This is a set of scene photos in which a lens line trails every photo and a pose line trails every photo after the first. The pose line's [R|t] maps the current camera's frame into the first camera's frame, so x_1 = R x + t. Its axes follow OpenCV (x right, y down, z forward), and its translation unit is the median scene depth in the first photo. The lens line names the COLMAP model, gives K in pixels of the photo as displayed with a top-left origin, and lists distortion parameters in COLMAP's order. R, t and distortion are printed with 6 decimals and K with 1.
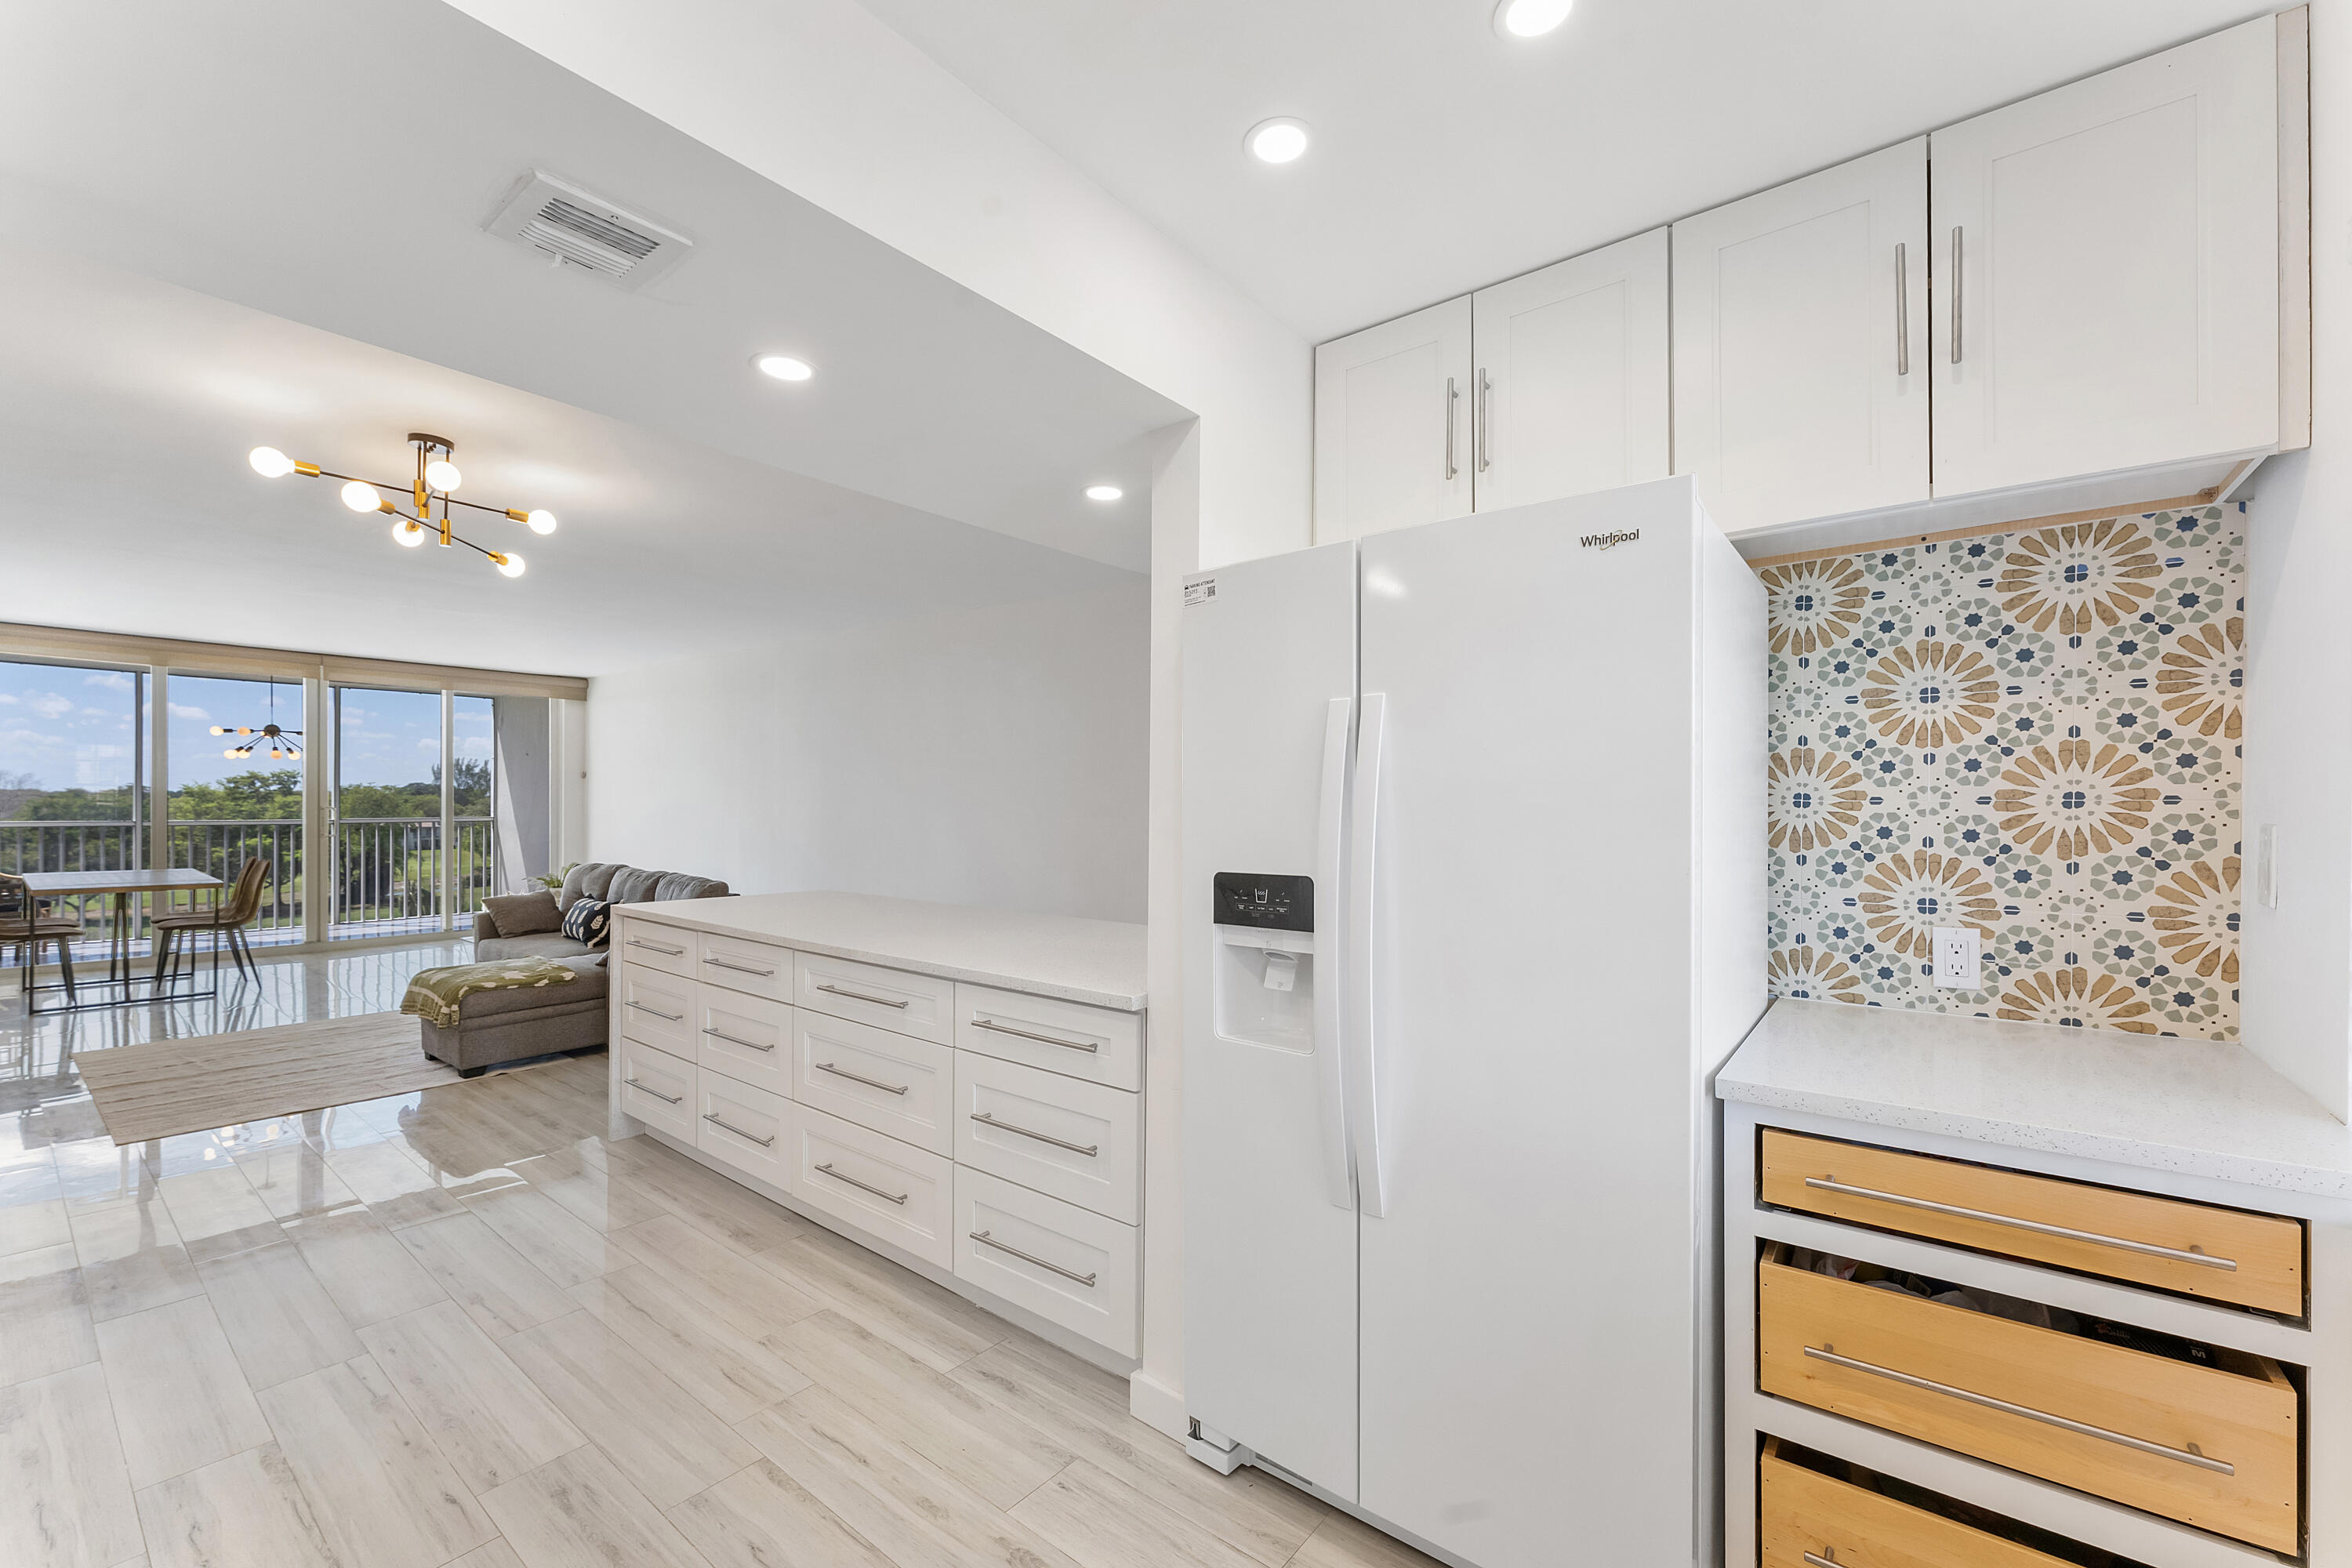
lens RADIAL K [[966.0, 0, 1188.2], [0, 966.0, 804.9], [0, 0, 1]] dist [0.001294, -0.004122]
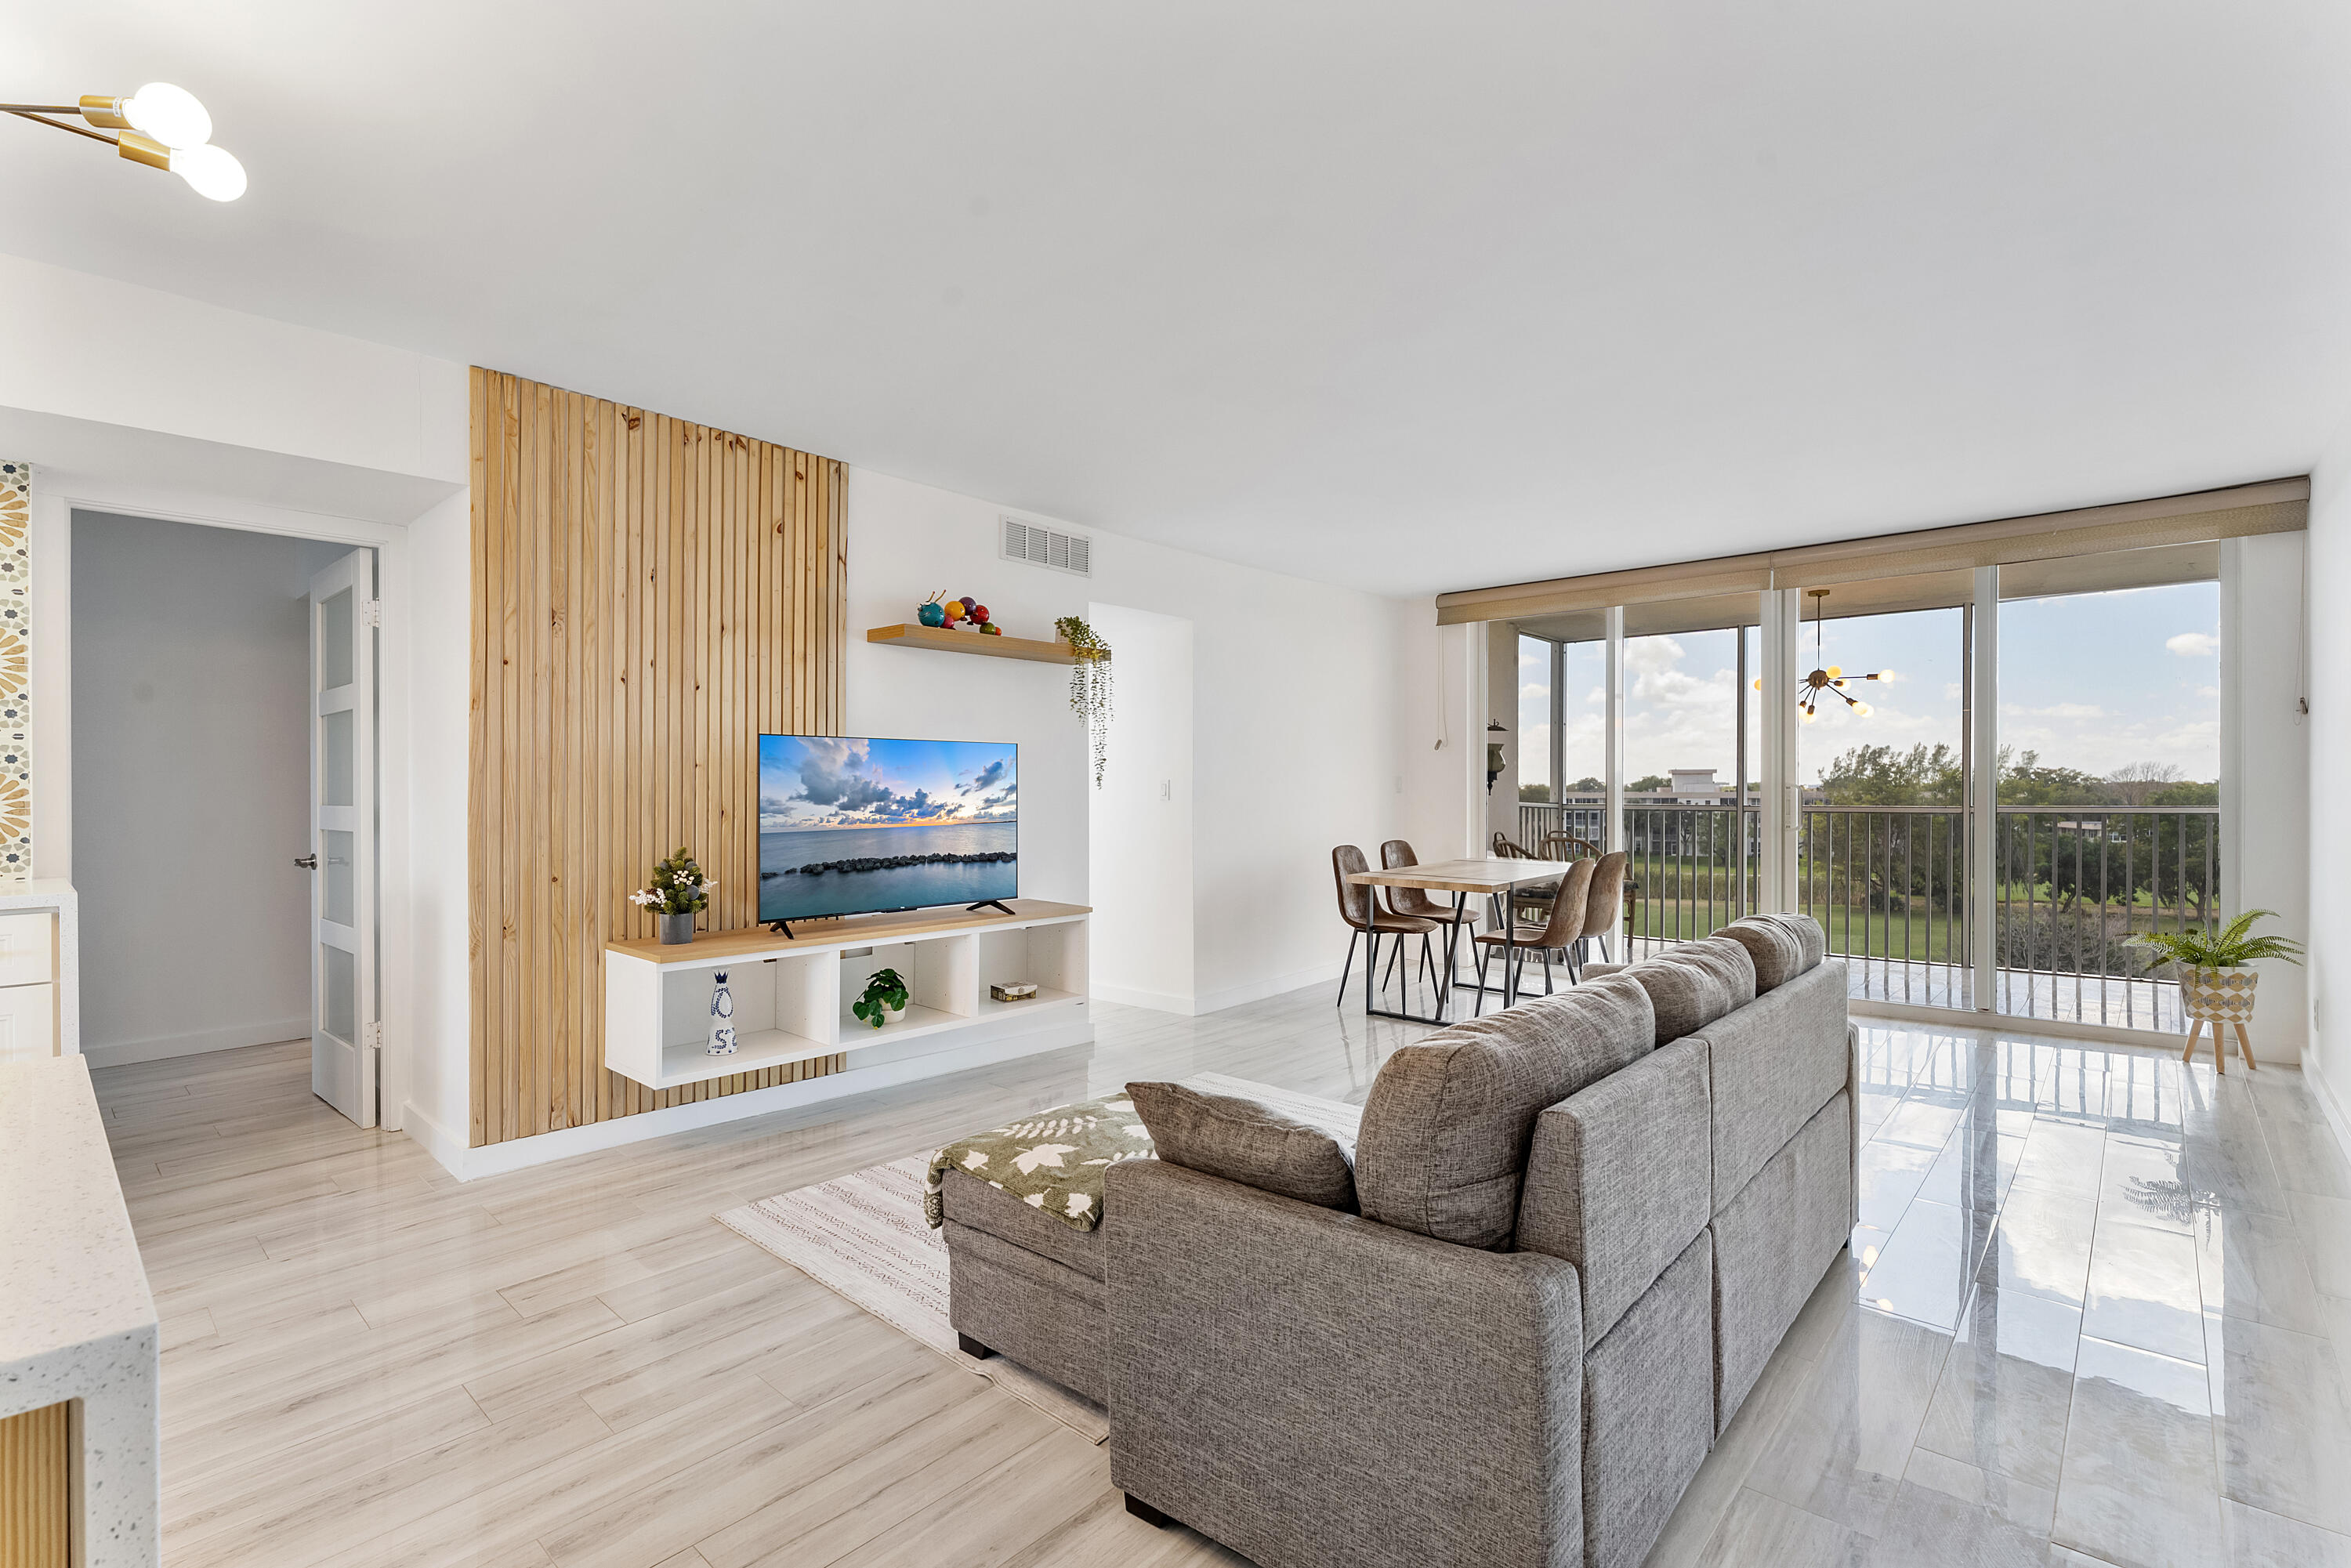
lens RADIAL K [[1061.0, 0, 1163.3], [0, 1061.0, 795.3], [0, 0, 1]] dist [0.001651, 0.000674]
pose [[-0.080839, -0.001074, -0.996727, -0.212754], [-0.000431, 0.999999, -0.001043, 0.016473], [0.996727, 0.000345, -0.080840, 0.971351]]
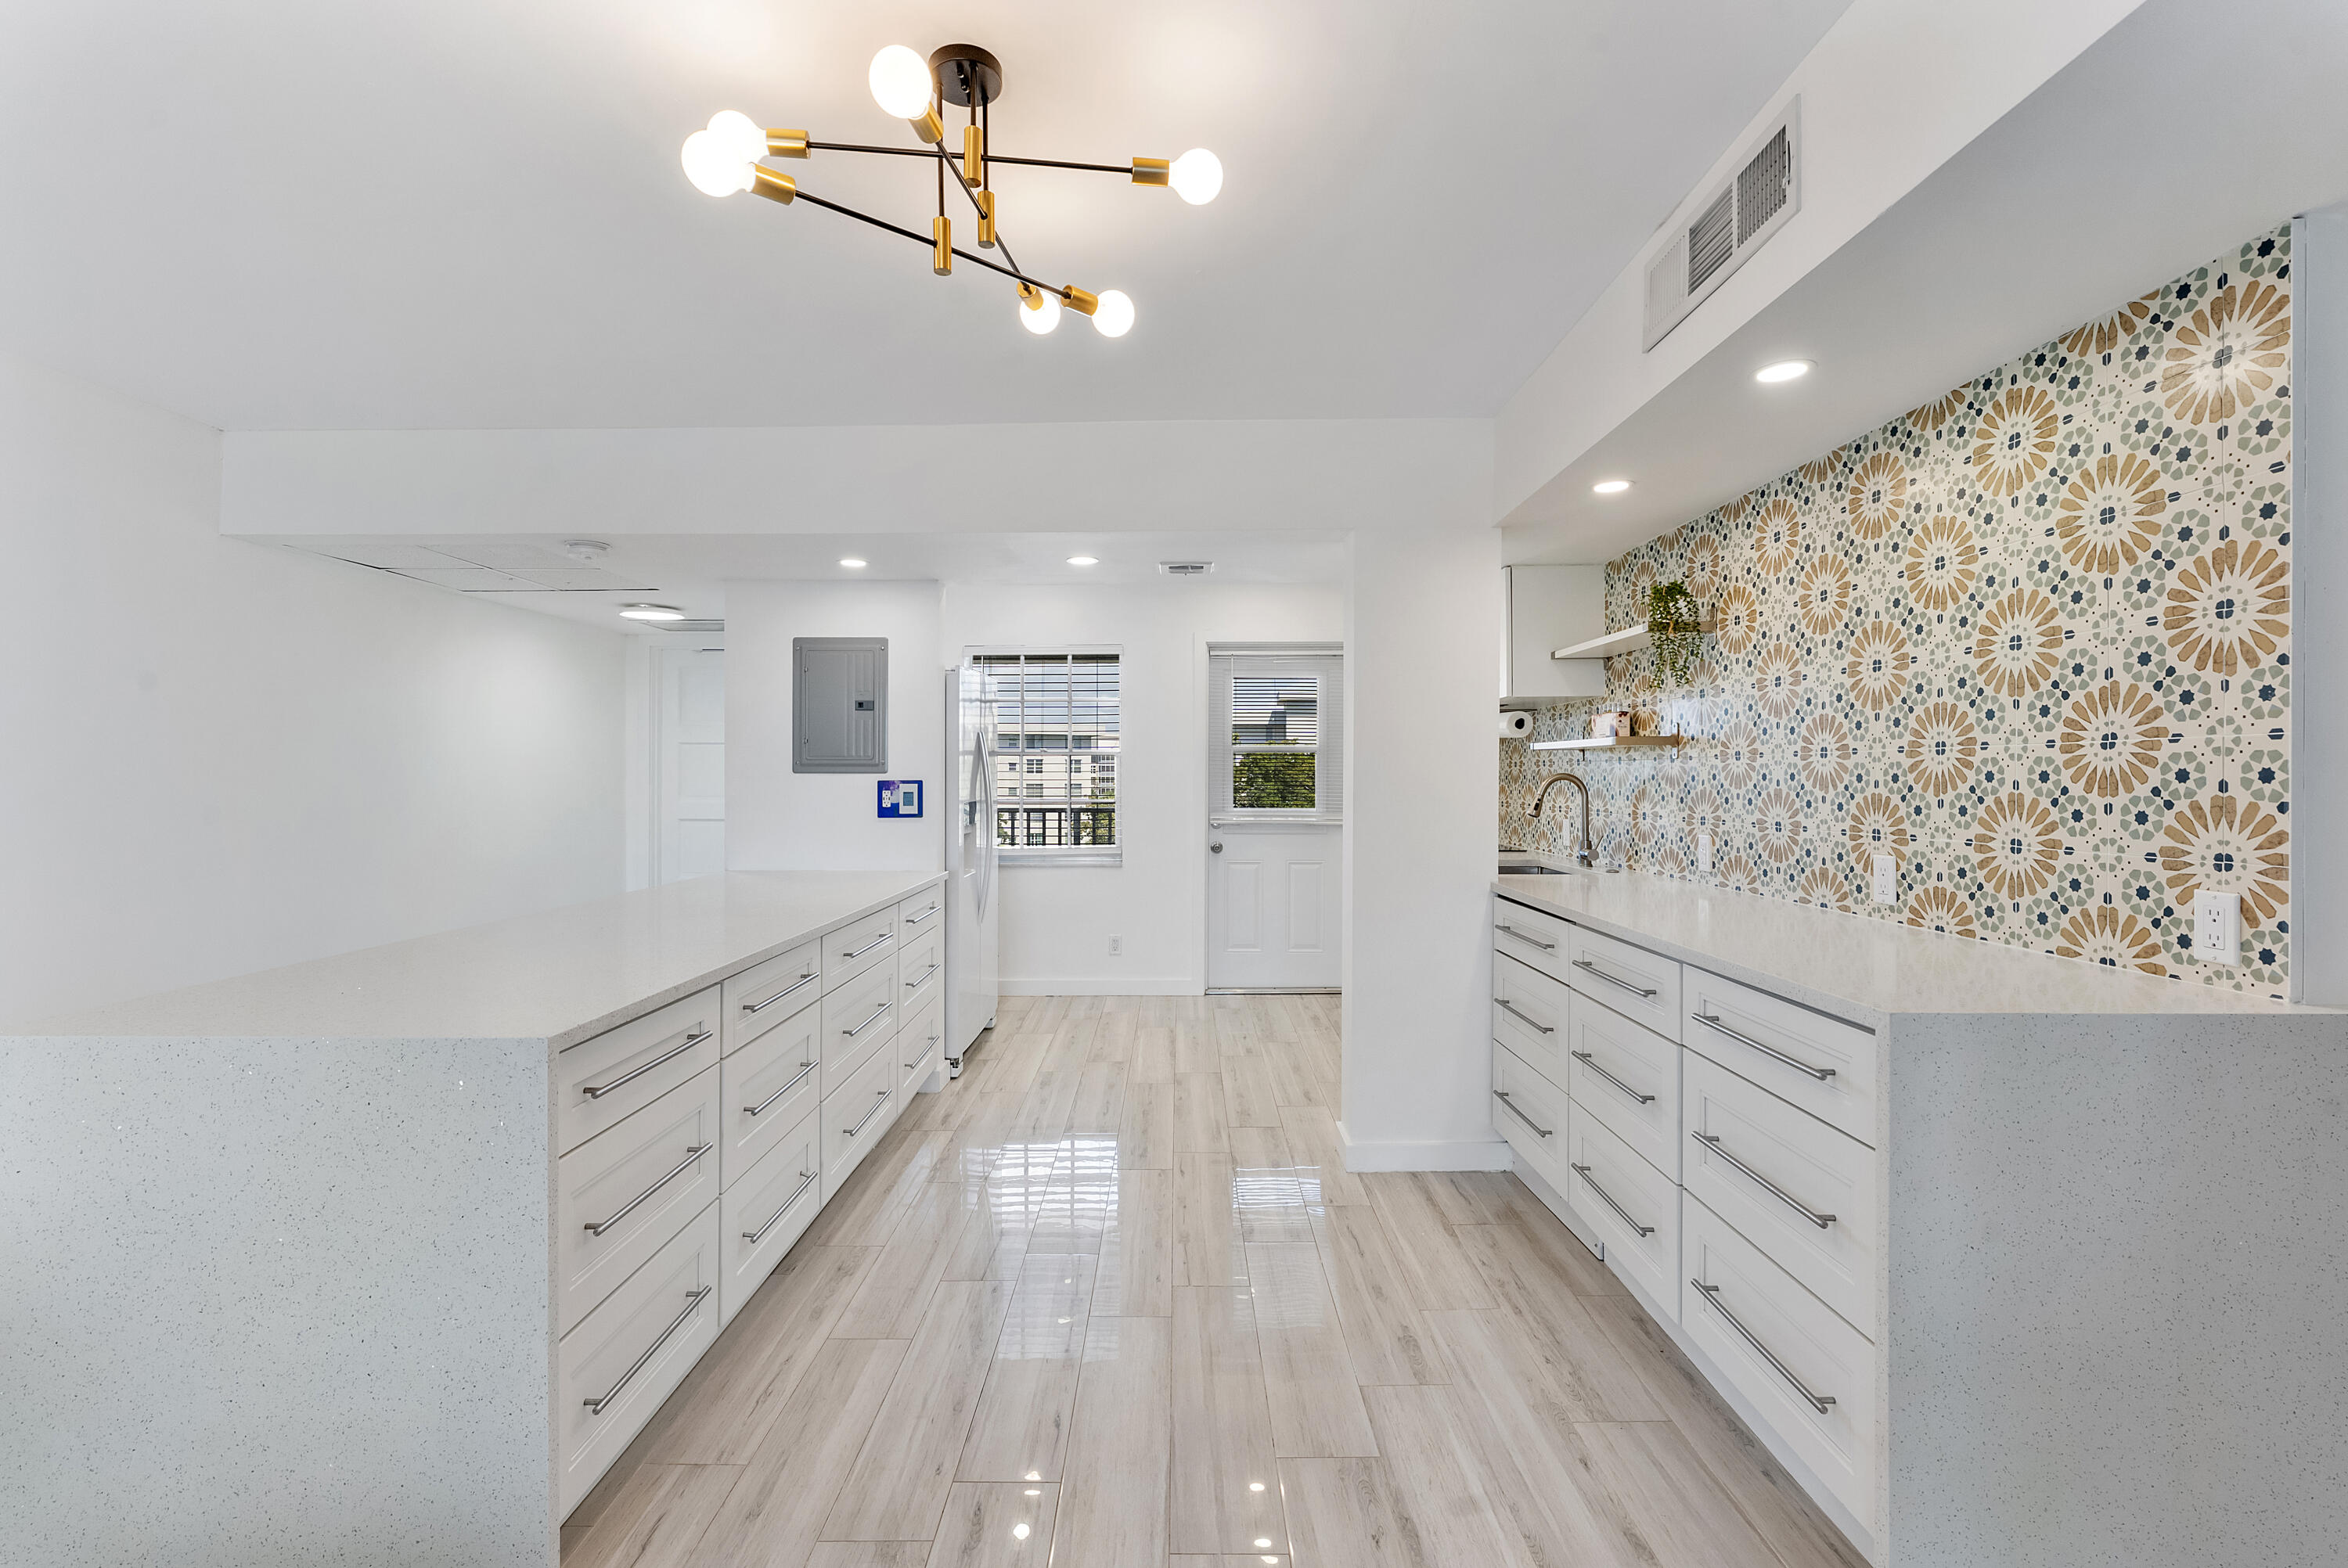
lens RADIAL K [[1007.6, 0, 1164.1], [0, 1007.6, 770.2], [0, 0, 1]] dist [-0.000928, -0.001186]
pose [[-0.611838, -0.003366, 0.790976, -0.764042], [-0.001950, 0.999994, 0.002747, -0.004980], [-0.790981, 0.000138, -0.611841, 0.748723]]
